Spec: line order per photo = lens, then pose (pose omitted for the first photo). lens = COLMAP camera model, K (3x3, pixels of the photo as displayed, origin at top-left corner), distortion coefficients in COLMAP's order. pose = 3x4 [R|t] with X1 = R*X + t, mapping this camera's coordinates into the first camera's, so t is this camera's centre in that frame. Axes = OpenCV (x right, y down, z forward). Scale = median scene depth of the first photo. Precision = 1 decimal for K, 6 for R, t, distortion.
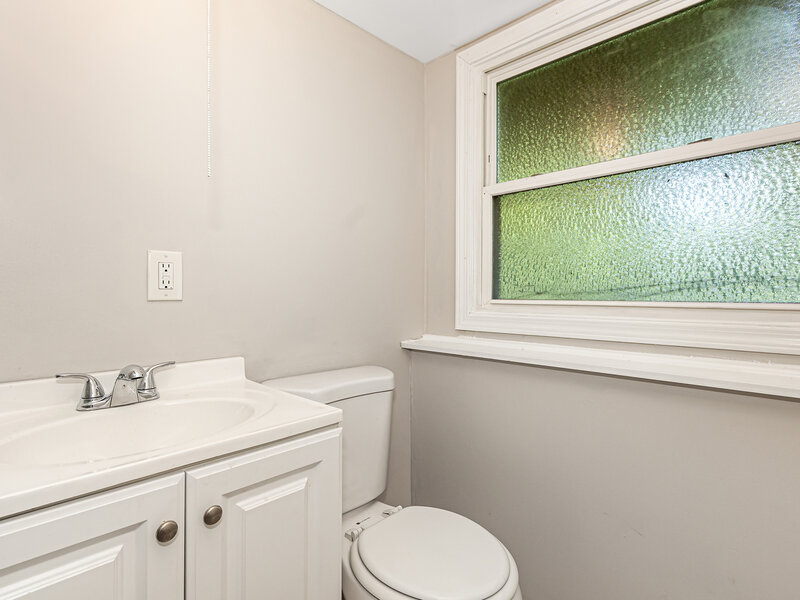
lens RADIAL K [[418.2, 0, 396.3], [0, 418.2, 296.4], [0, 0, 1]] dist [0.005743, -0.000859]
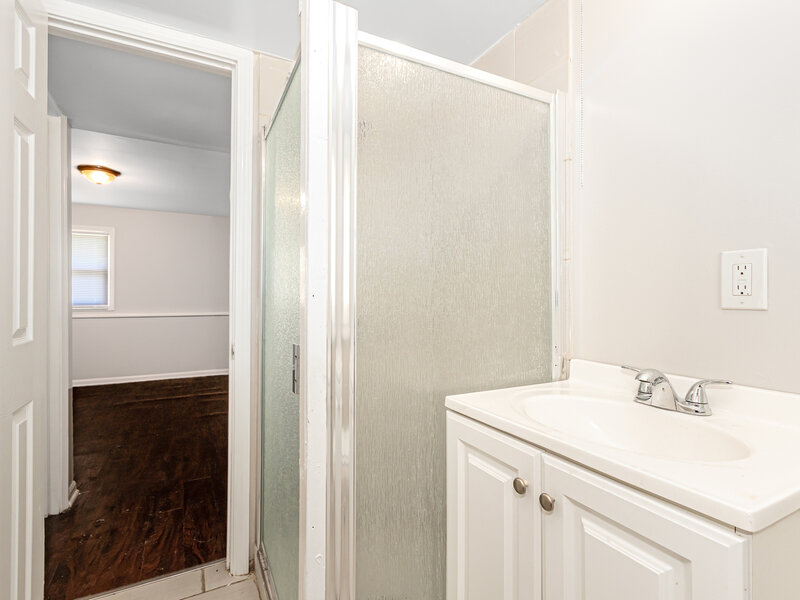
lens RADIAL K [[418.2, 0, 396.3], [0, 418.2, 296.4], [0, 0, 1]] dist [0.005743, -0.000859]
pose [[-0.306405, -0.002258, -0.951899, 0.464593], [-0.018935, 0.999814, 0.003724, -0.006106], [0.951713, 0.019166, -0.306391, 0.613458]]
